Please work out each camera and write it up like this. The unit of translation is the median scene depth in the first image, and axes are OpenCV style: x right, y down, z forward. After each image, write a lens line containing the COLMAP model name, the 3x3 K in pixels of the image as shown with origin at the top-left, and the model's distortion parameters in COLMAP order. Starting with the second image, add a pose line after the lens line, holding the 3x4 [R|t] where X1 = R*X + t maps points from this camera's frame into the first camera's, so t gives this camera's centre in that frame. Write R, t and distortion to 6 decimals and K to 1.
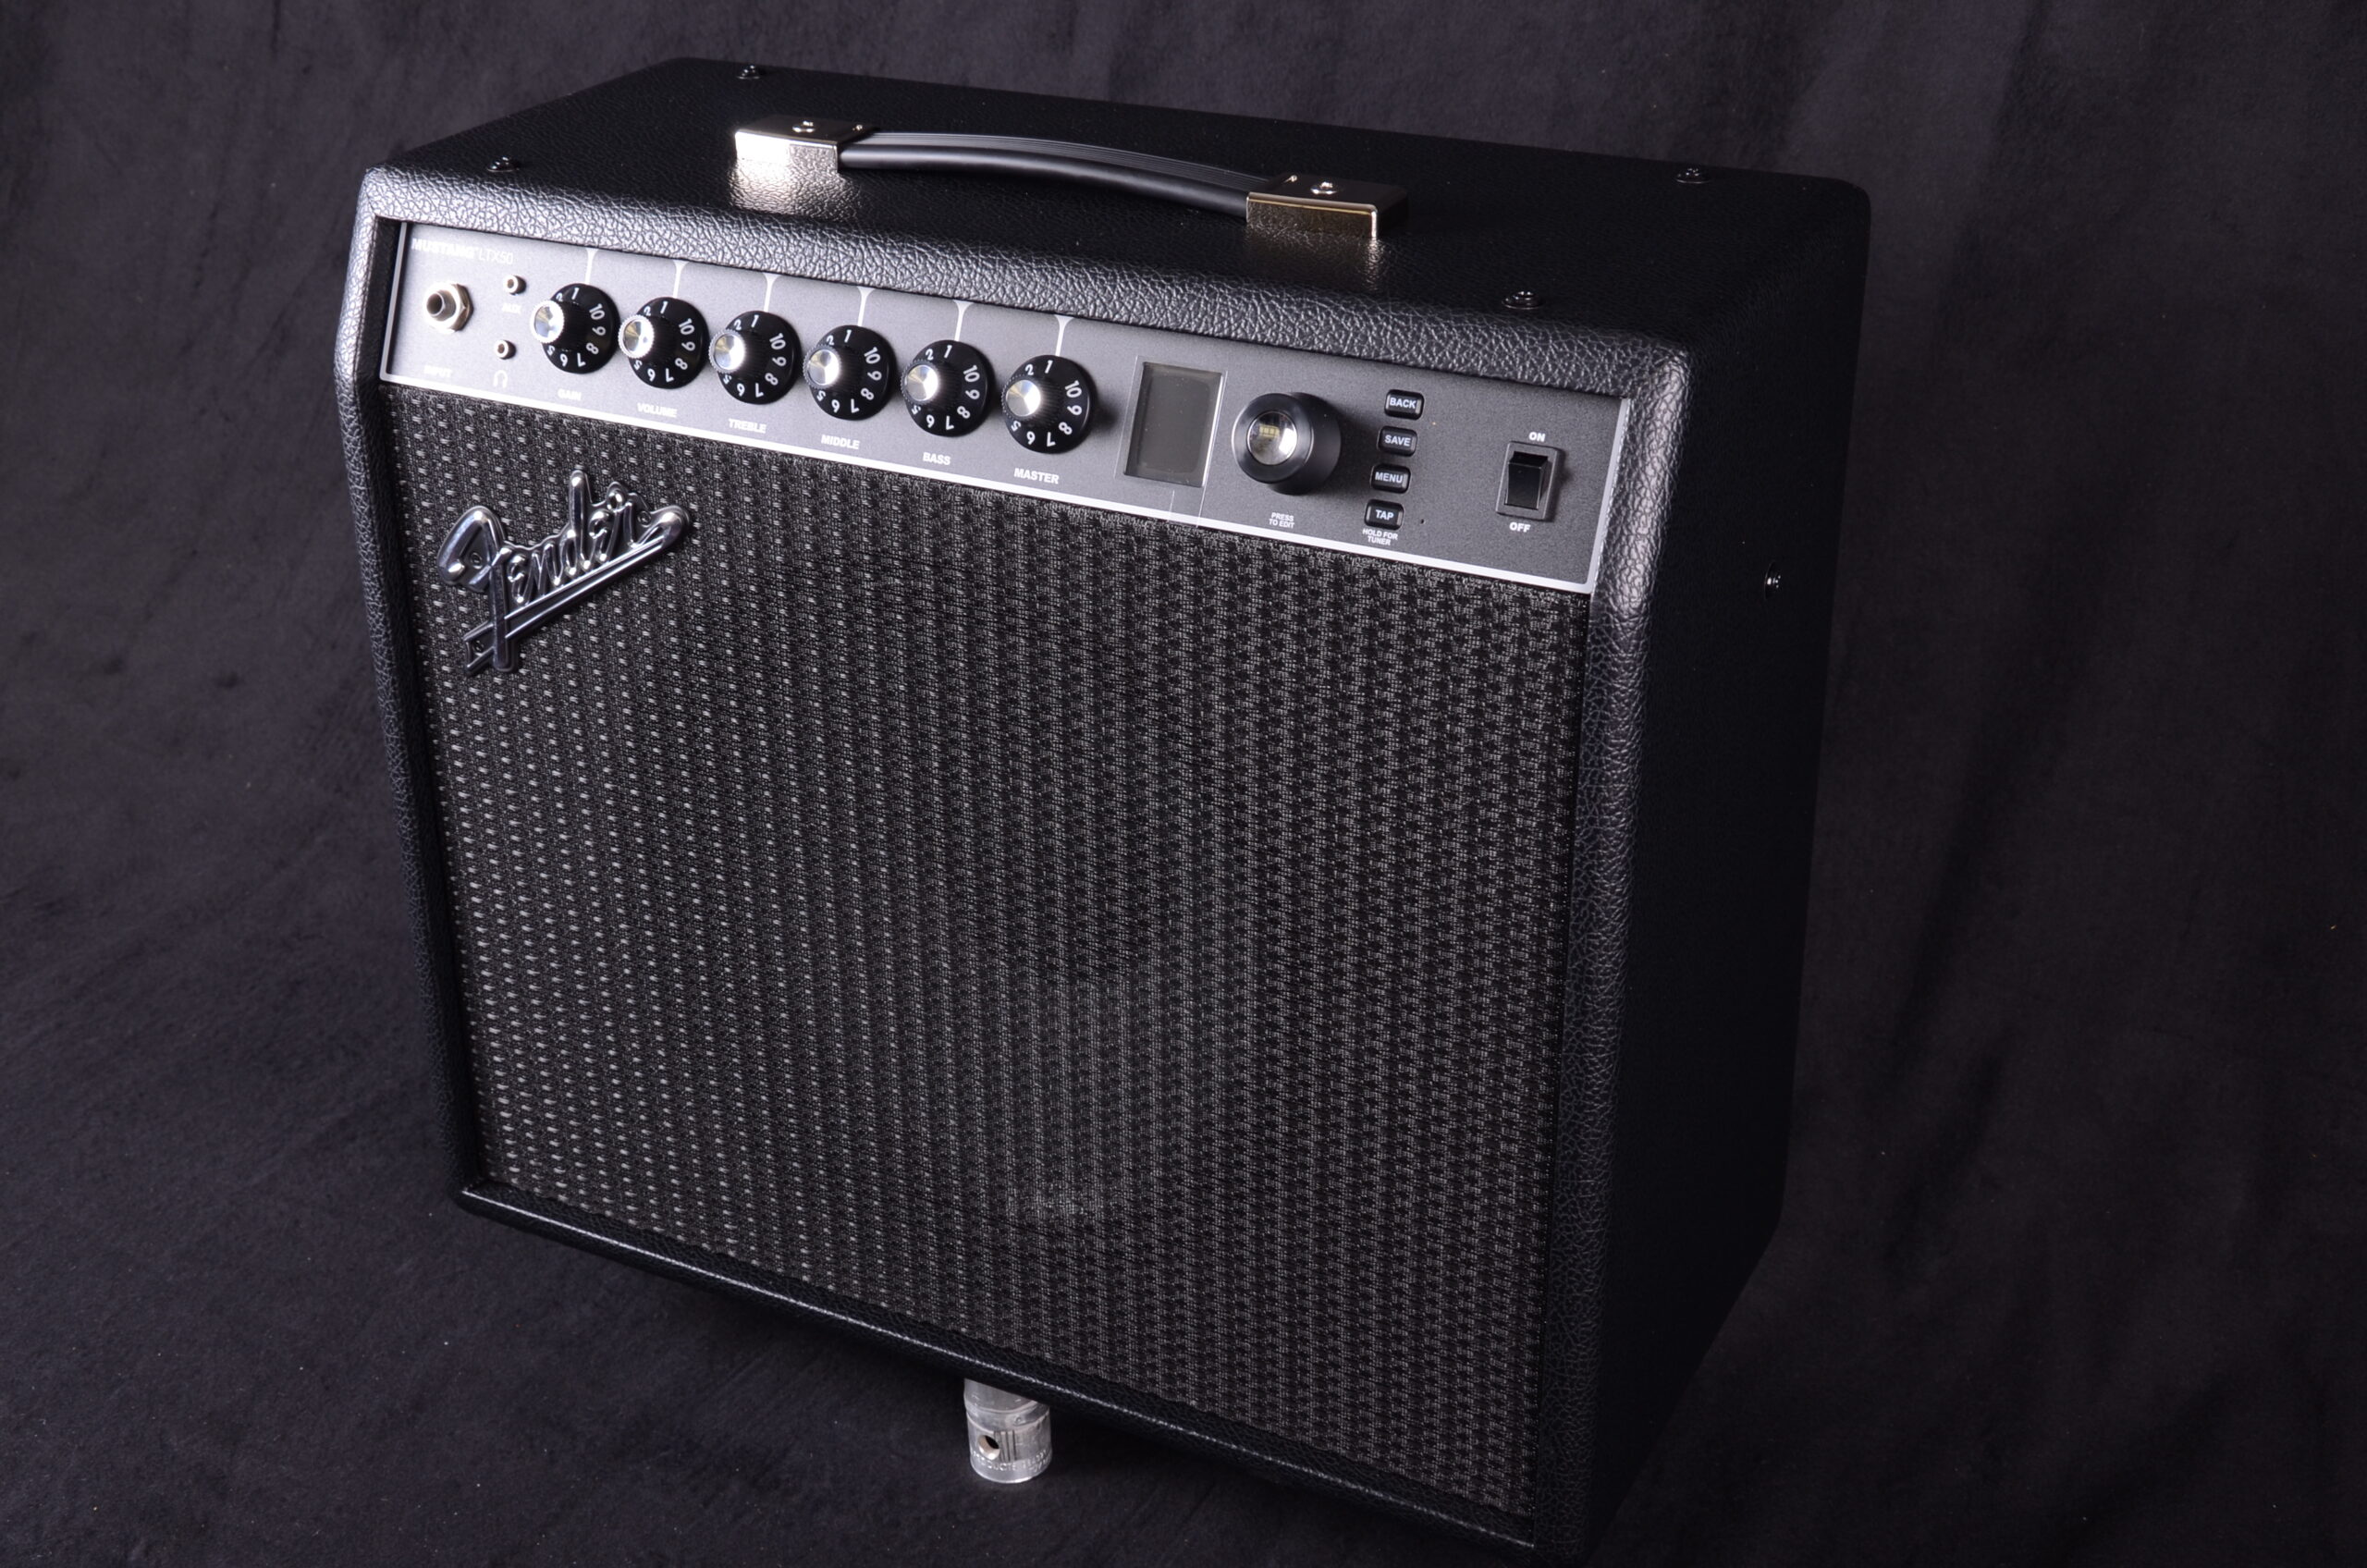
lens RADIAL K [[2820.8, 0, 1185.9], [0, 2820.8, 793.5], [0, 0, 1]] dist [0.041116, 0.000000]
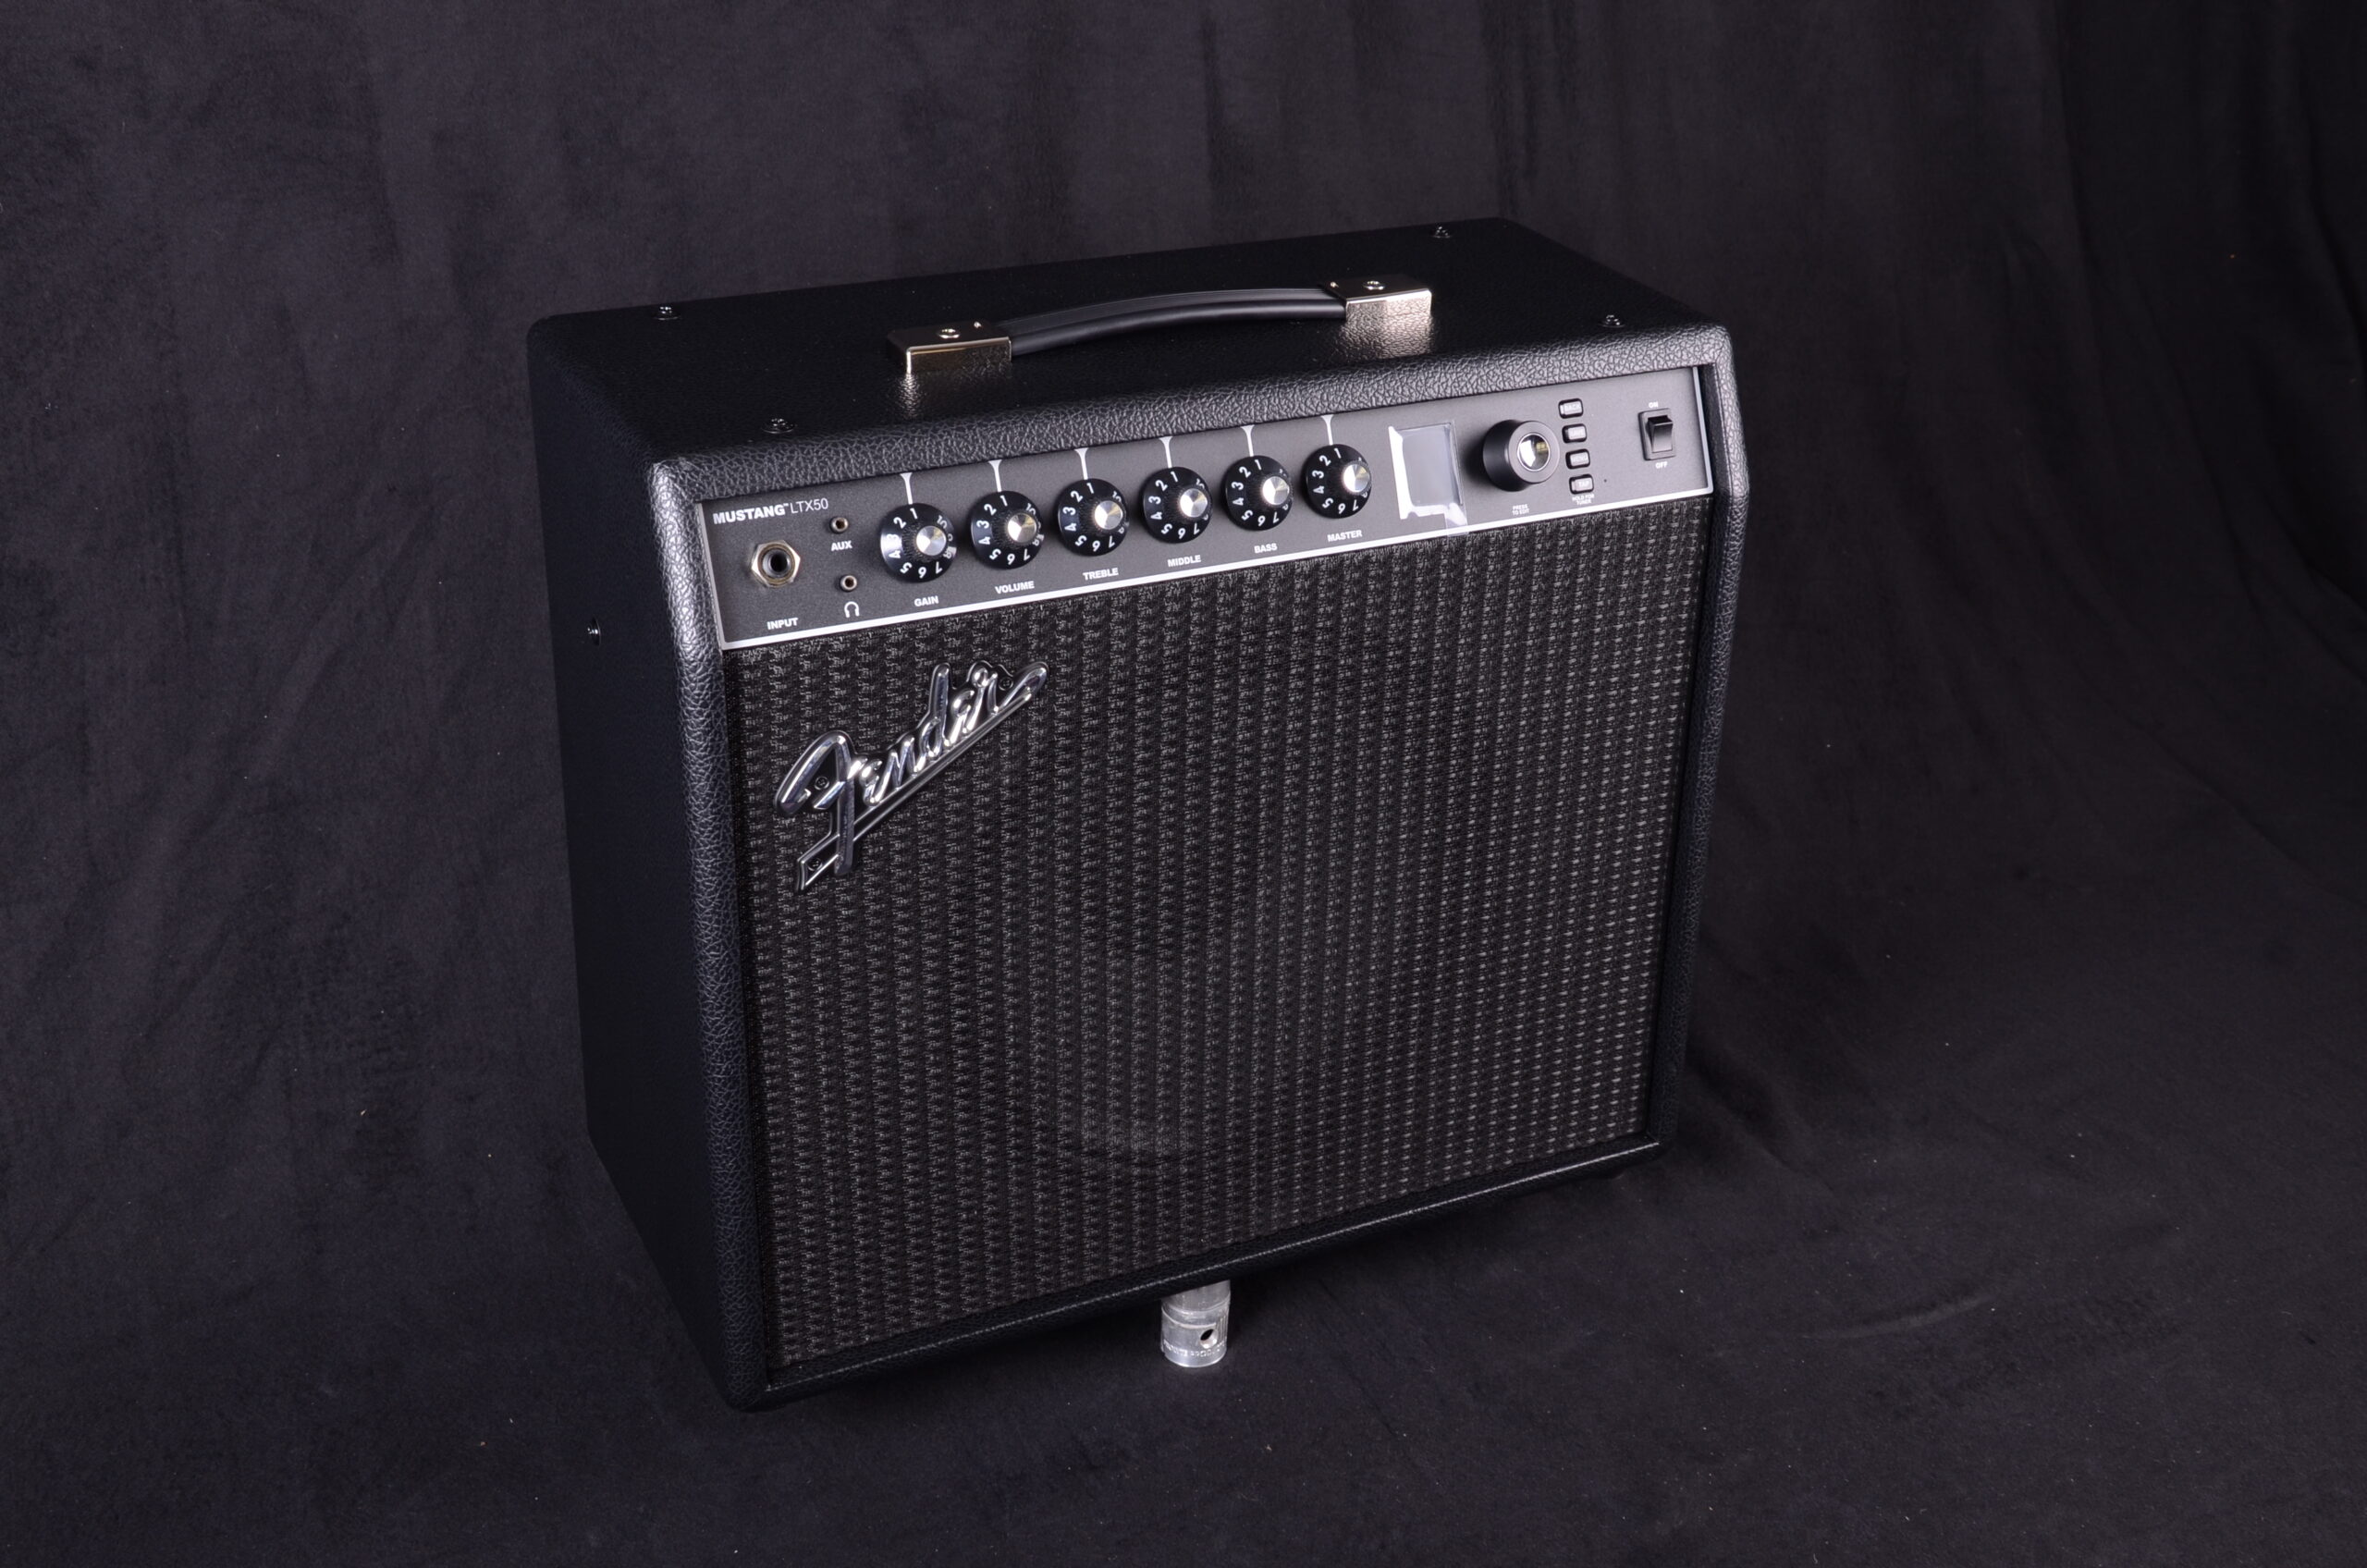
lens RADIAL K [[2631.9, 0, 1182.6], [0, 2631.9, 771.3], [0, 0, 1]] dist [0.021675, 0.000000]
pose [[0.579473, -0.331082, 0.744712, -0.958339], [0.326443, 0.931553, 0.160136, -0.211404], [-0.746757, 0.150311, 0.647889, 0.250376]]
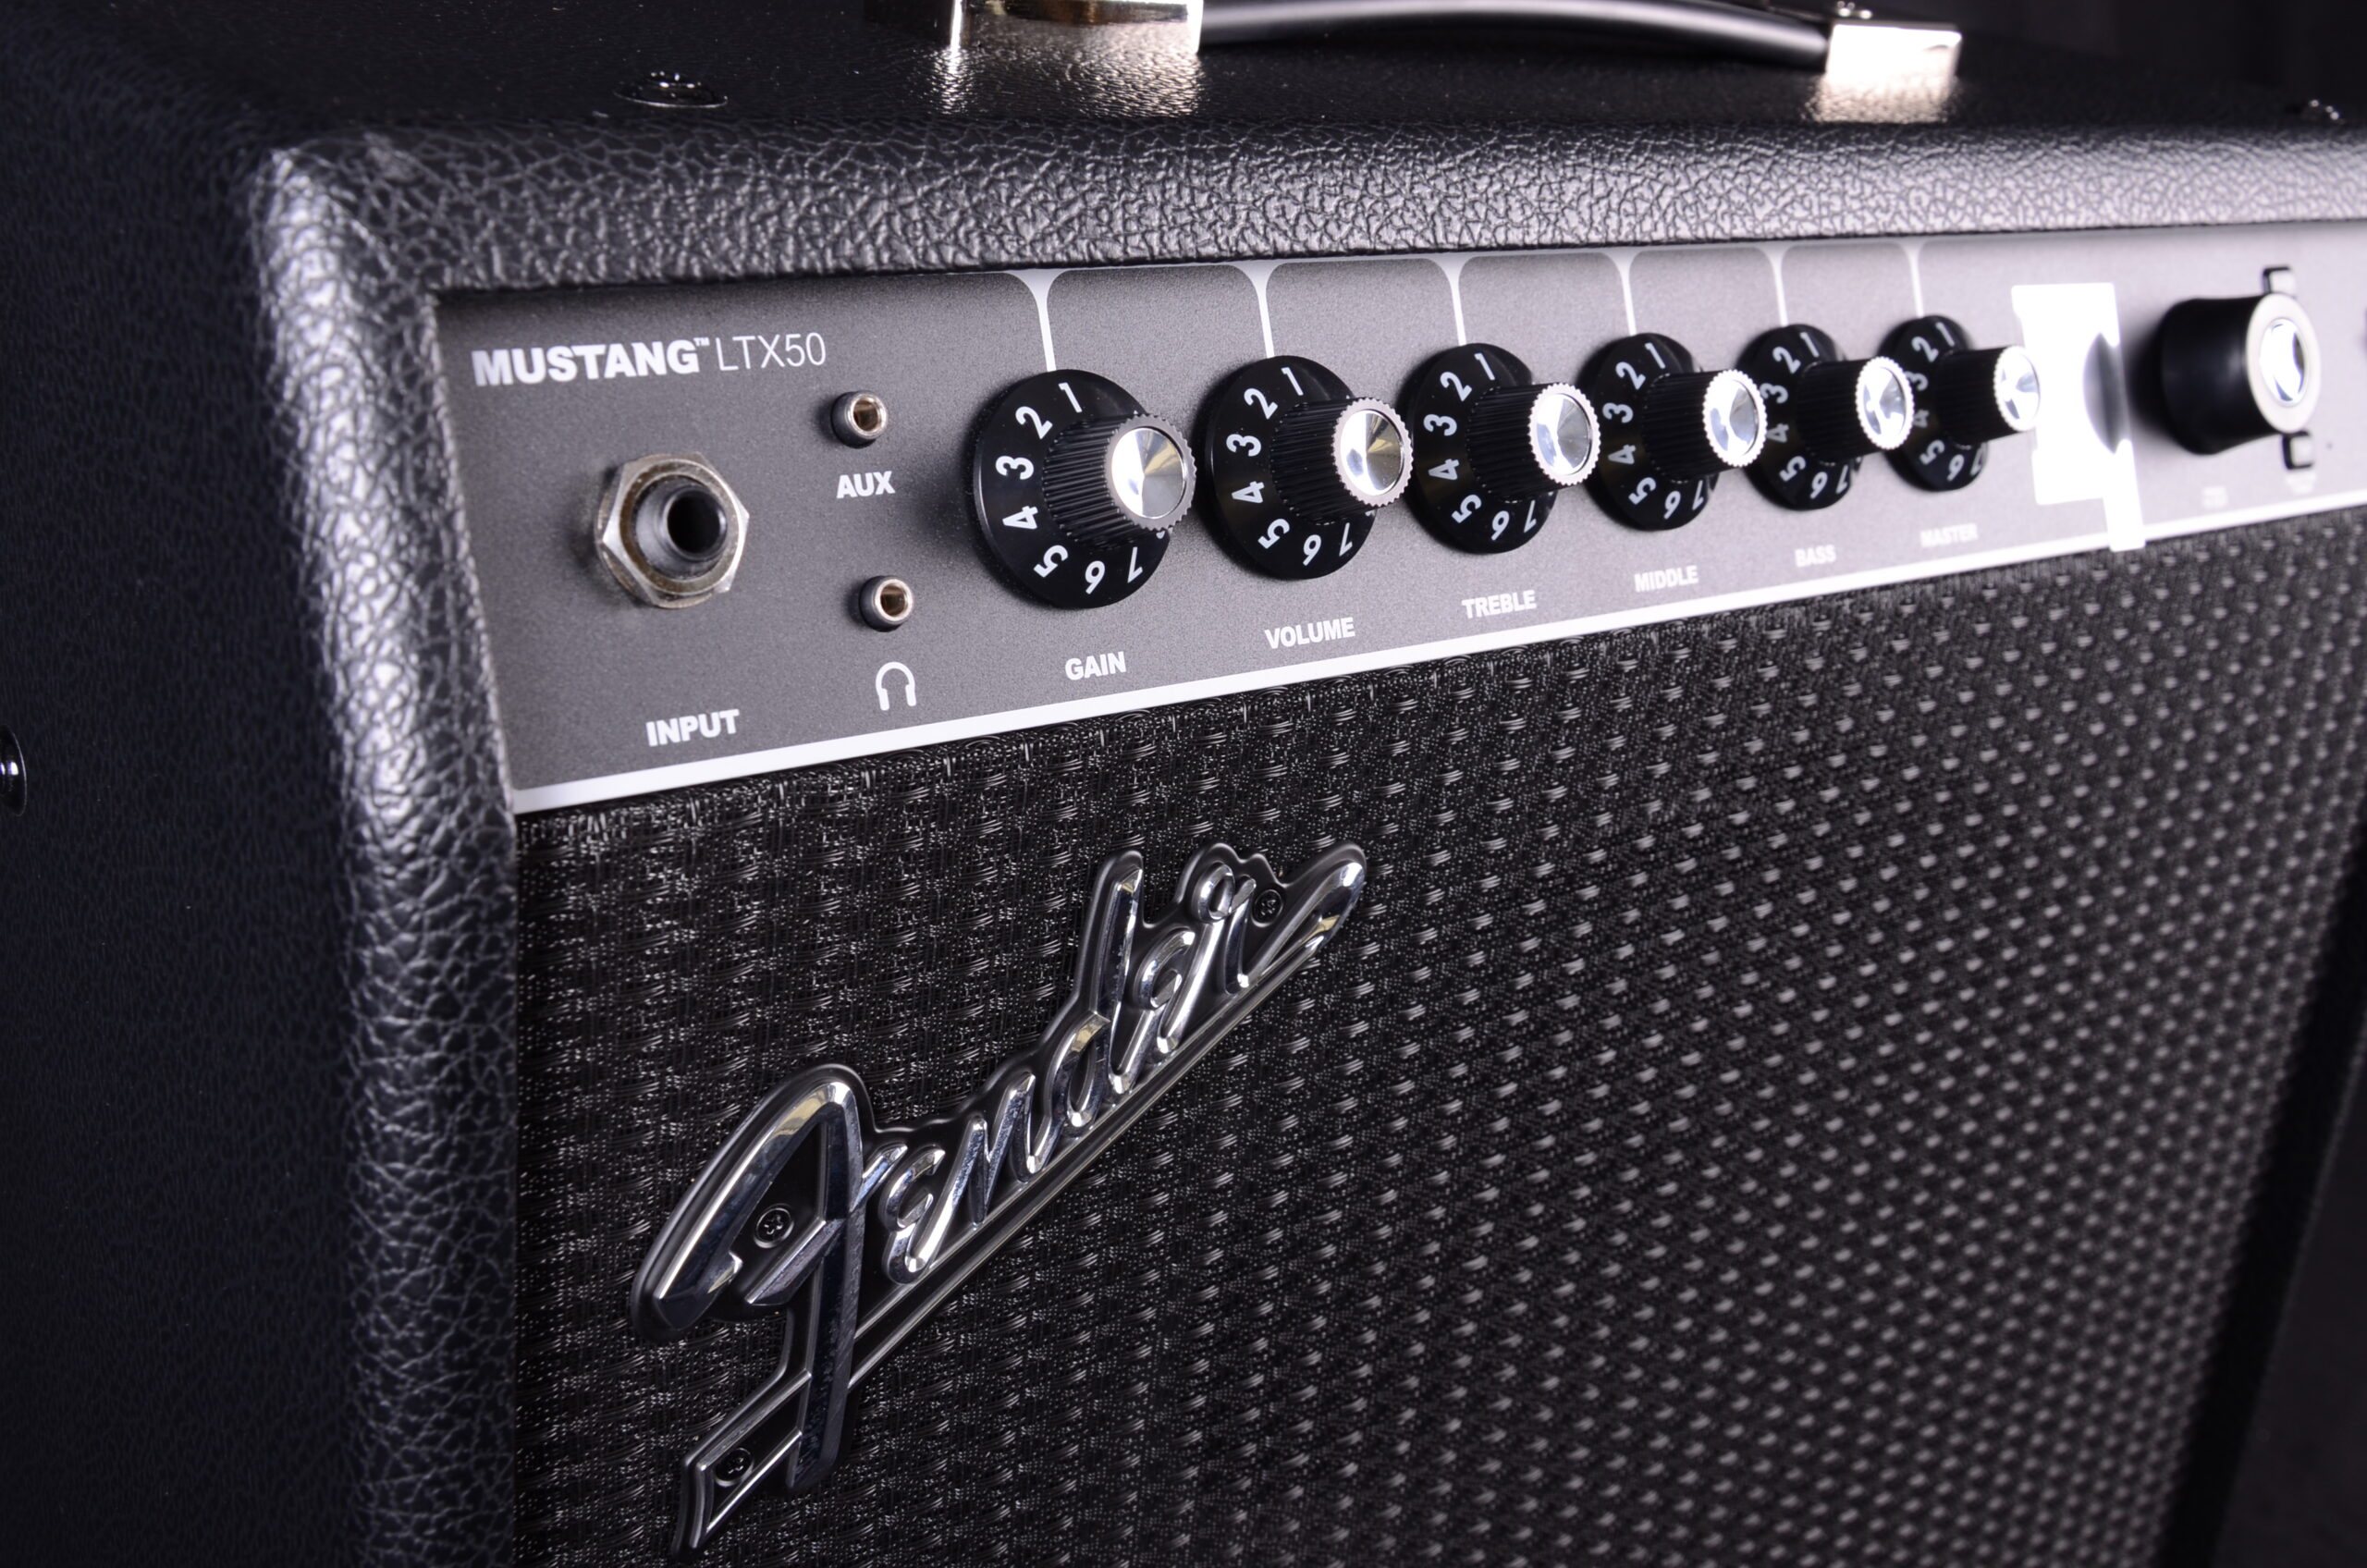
lens RADIAL K [[2631.9, 0, 1183.0], [0, 2631.9, 786.6], [0, 0, 1]] dist [0.021675, 0.000000]
pose [[0.393919, -0.284022, 0.874162, -0.520477], [0.301333, 0.938404, 0.169107, -0.180576], [-0.868347, 0.196799, 0.455240, 0.828110]]
